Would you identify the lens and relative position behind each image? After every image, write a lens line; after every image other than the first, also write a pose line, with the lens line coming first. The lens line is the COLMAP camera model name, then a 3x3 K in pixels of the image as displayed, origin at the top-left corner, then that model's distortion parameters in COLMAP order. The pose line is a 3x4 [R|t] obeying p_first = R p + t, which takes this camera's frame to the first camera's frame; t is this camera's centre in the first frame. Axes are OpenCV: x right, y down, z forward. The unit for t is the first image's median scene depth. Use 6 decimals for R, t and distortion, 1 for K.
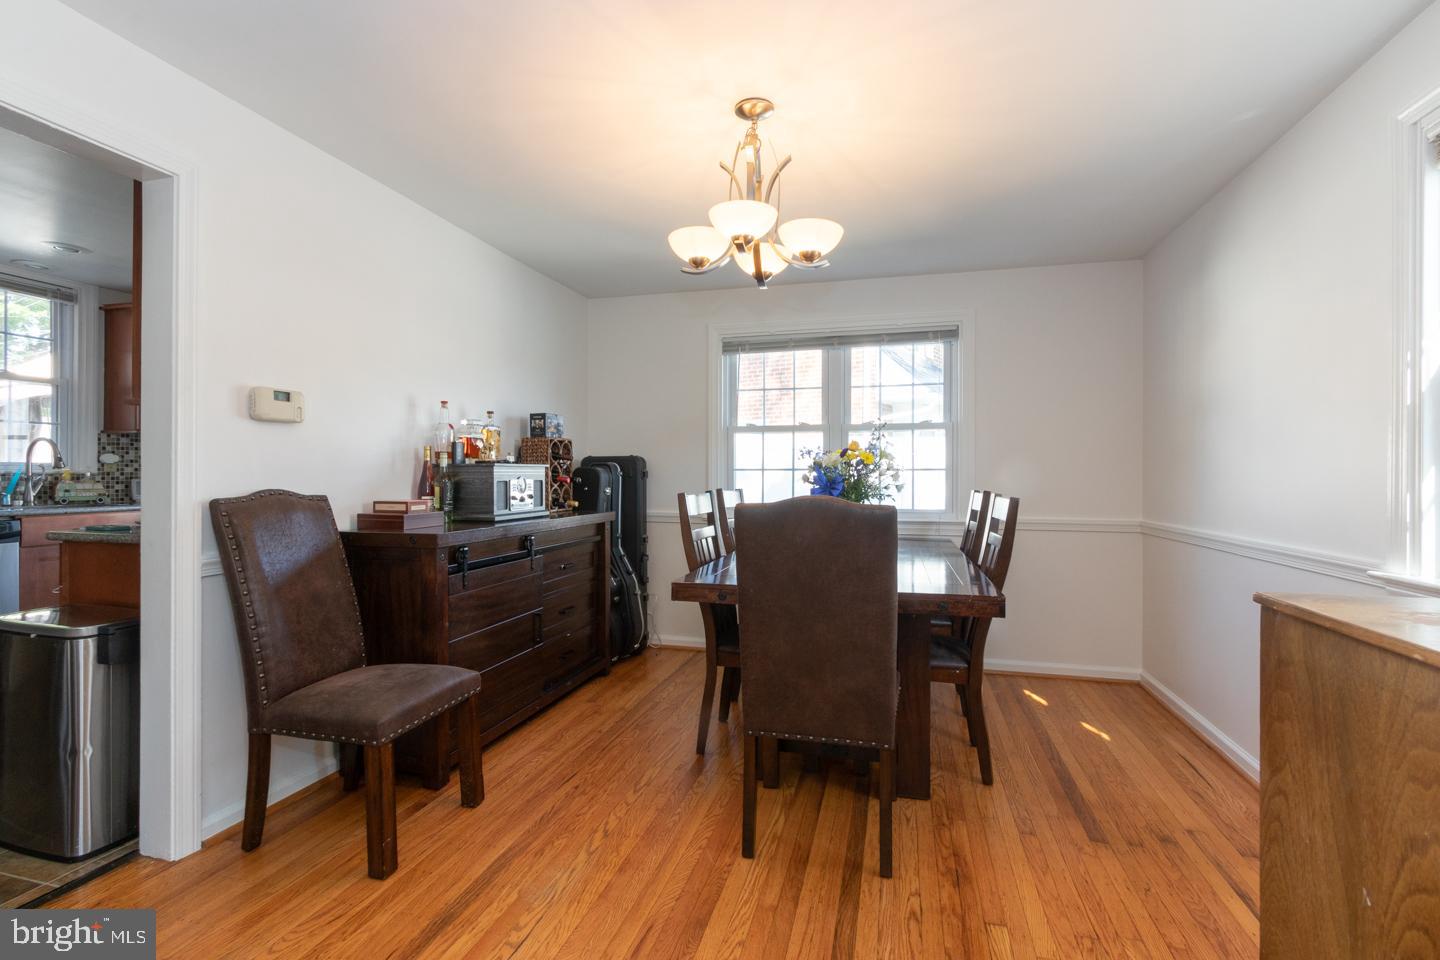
lens RADIAL K [[670.4, 0, 720.0], [0, 670.4, 480.0], [0, 0, 1]] dist [-0.000240, 0.000193]
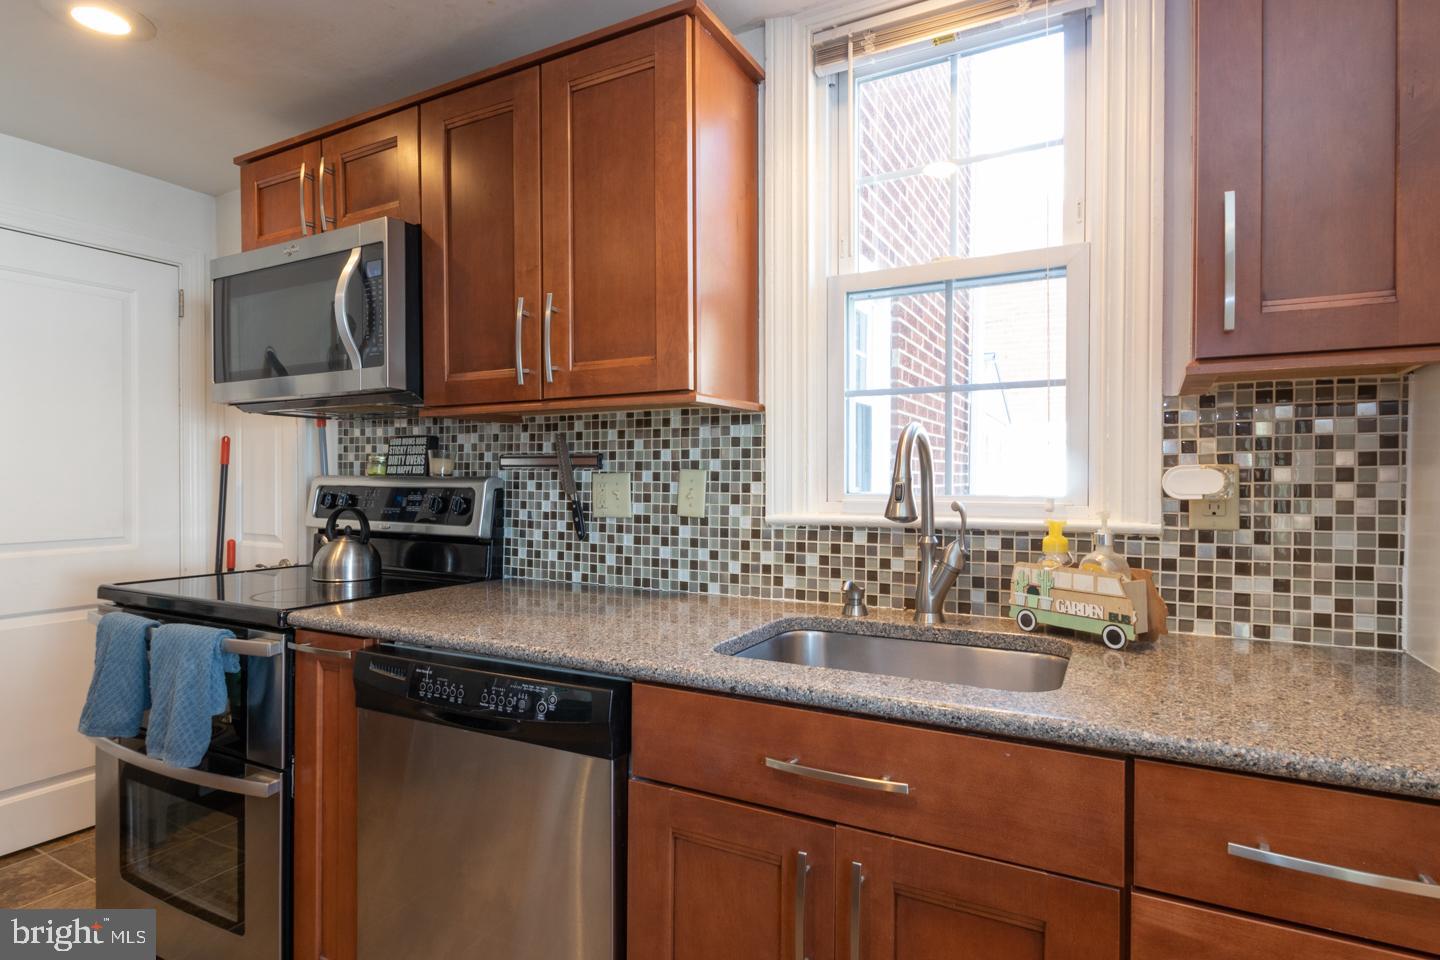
lens RADIAL K [[736.6, 0, 720.0], [0, 736.6, 480.0], [0, 0, 1]] dist [0.003053, -0.000014]
pose [[-0.219787, 0.003035, -0.975543, -0.555418], [-0.002180, 0.999991, 0.003603, -0.033271], [0.975545, 0.002918, -0.219778, 0.856328]]
